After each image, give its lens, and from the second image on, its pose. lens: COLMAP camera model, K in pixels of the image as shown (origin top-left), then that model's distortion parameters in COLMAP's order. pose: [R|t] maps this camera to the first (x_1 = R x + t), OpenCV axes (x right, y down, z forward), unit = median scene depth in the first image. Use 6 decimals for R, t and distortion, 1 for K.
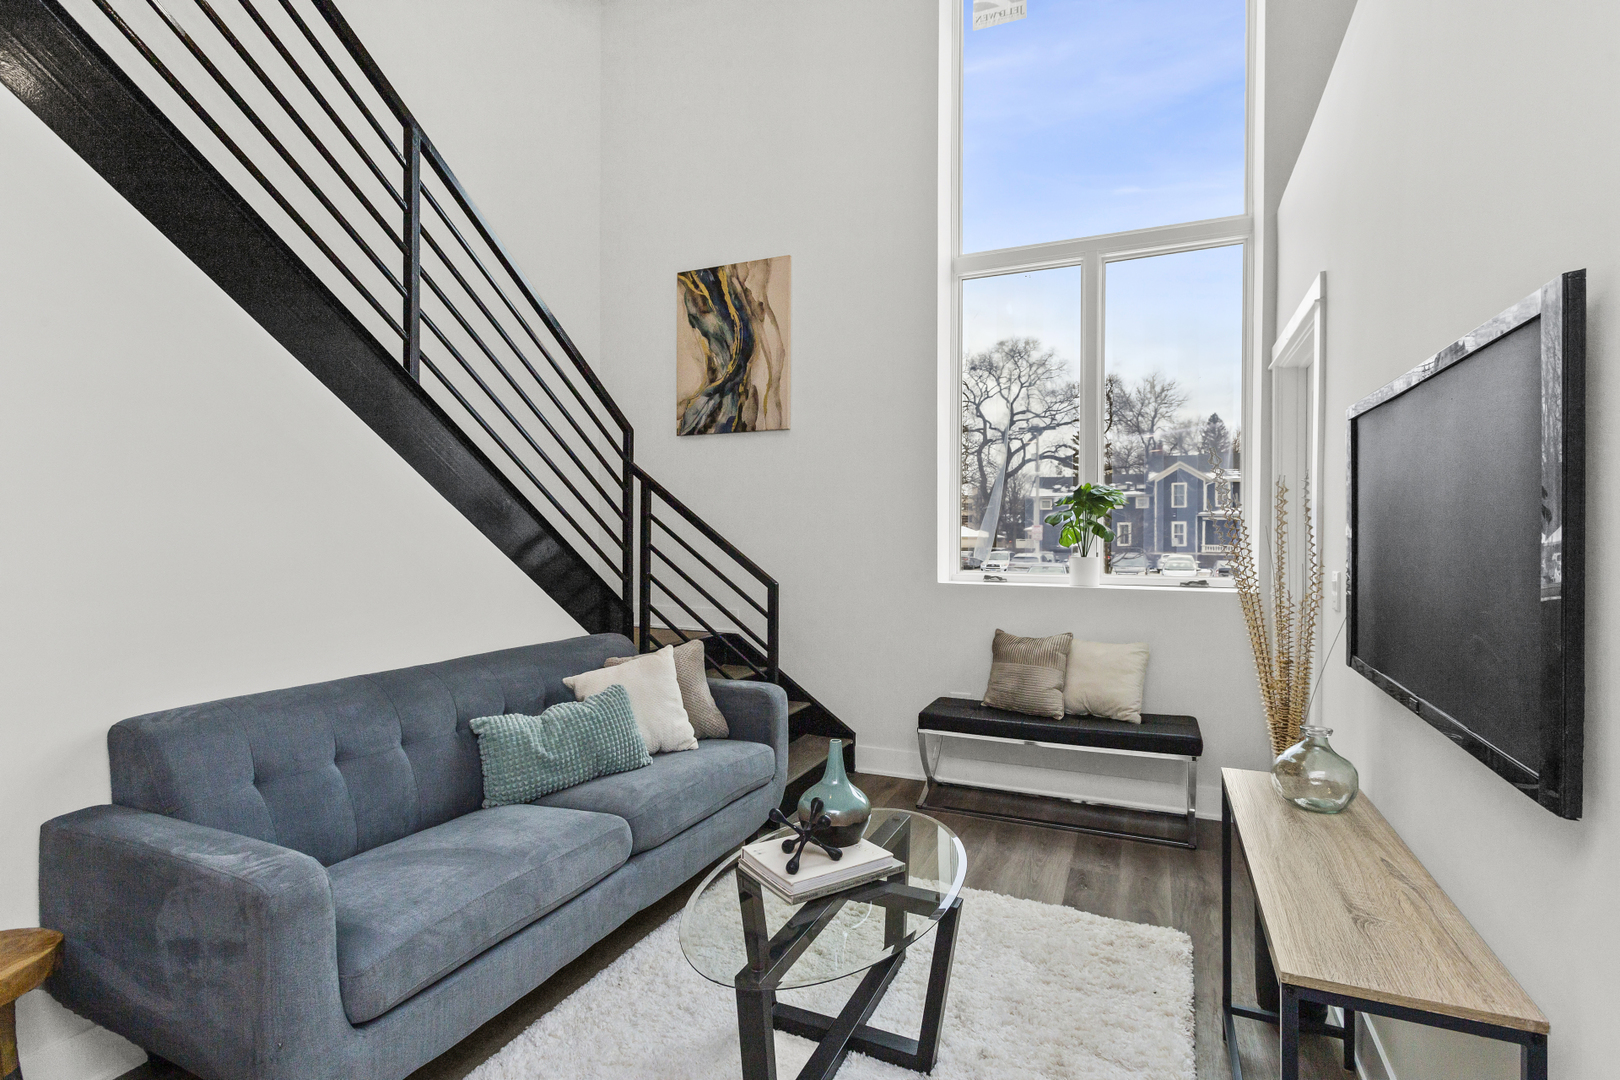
lens RADIAL K [[783.2, 0, 808.6], [0, 783.2, 536.3], [0, 0, 1]] dist [-0.004540, 0.002662]
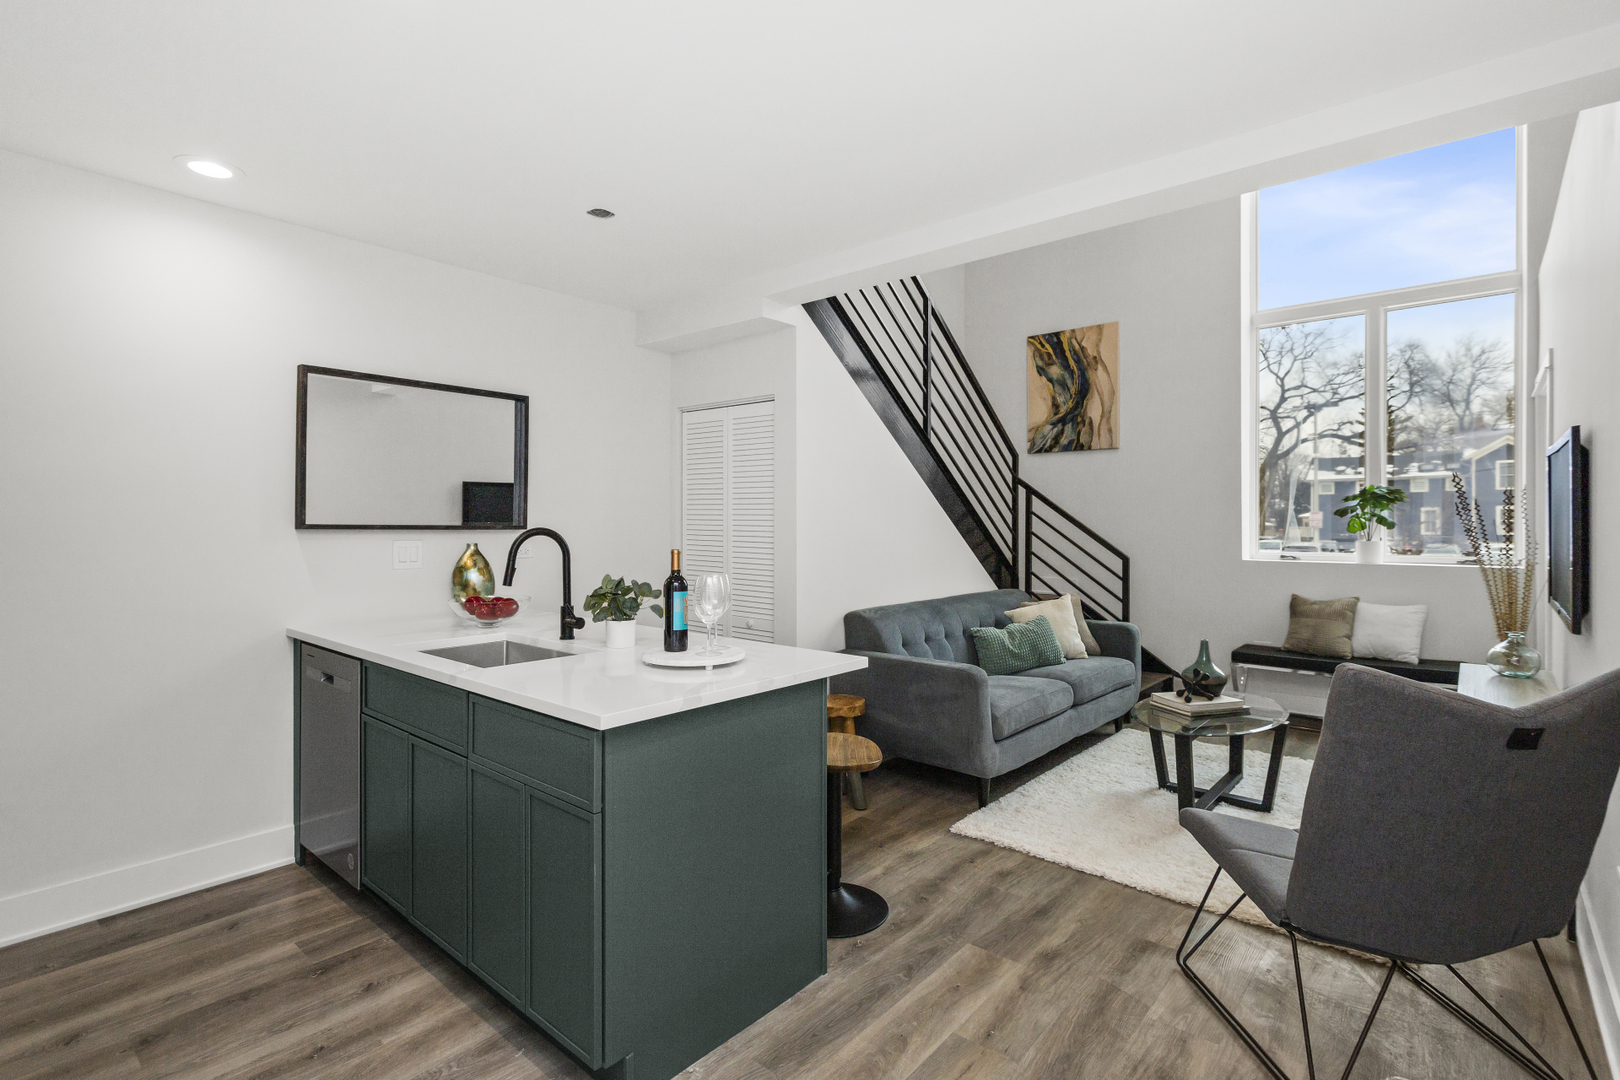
lens RADIAL K [[783.2, 0, 799.3], [0, 783.2, 519.2], [0, 0, 1]] dist [-0.004540, 0.002662]
pose [[0.955878, -0.004466, -0.293731, -0.154668], [0.002459, 0.999971, -0.007201, -0.002754], [0.293755, 0.006161, 0.955861, -0.470250]]
